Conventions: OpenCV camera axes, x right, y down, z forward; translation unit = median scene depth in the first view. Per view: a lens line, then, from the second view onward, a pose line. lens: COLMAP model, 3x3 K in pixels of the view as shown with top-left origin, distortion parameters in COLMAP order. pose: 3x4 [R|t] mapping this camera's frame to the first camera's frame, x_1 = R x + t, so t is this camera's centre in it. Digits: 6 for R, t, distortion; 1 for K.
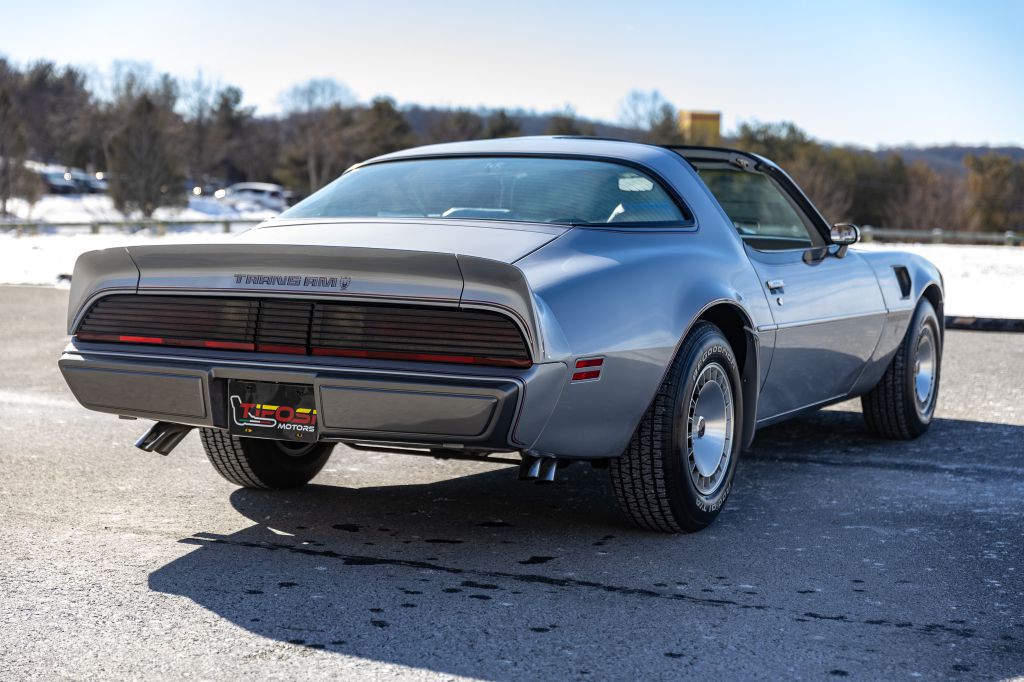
lens RADIAL K [[1647.0, 0, 509.3], [0, 1647.0, 316.4], [0, 0, 1]] dist [0.063323, 0.000000]
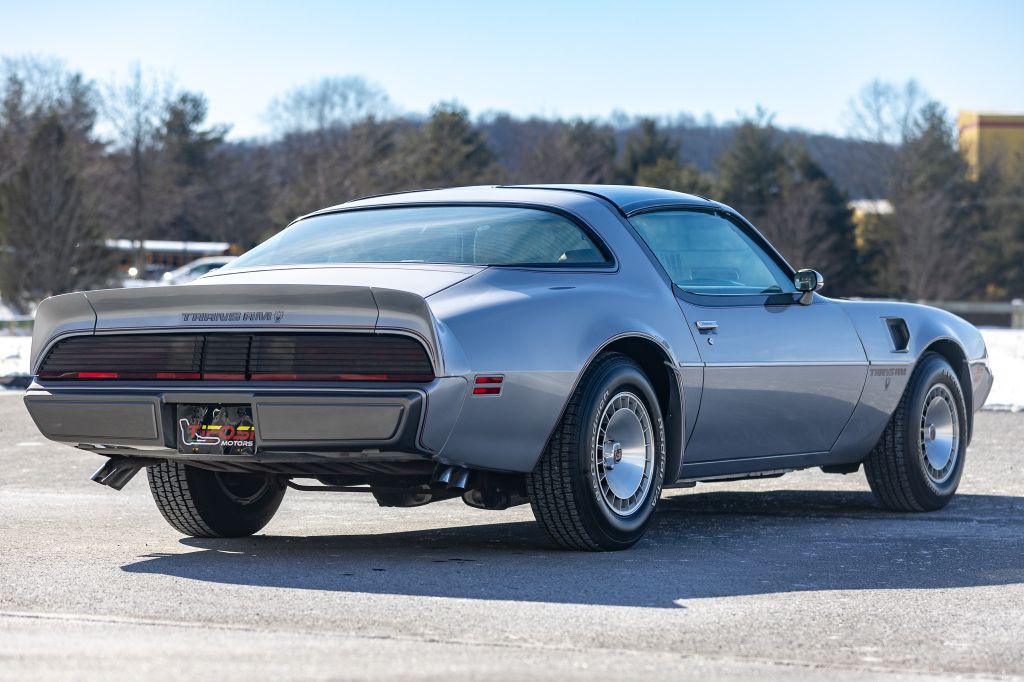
lens RADIAL K [[2996.1, 0, 549.0], [0, 2996.1, 342.6], [0, 0, 1]] dist [0.314976, 0.000000]
pose [[0.998601, -0.020278, -0.048838, 0.174449], [0.017824, 0.998582, -0.050171, 0.097549], [0.049786, 0.049230, 0.997546, -0.985357]]
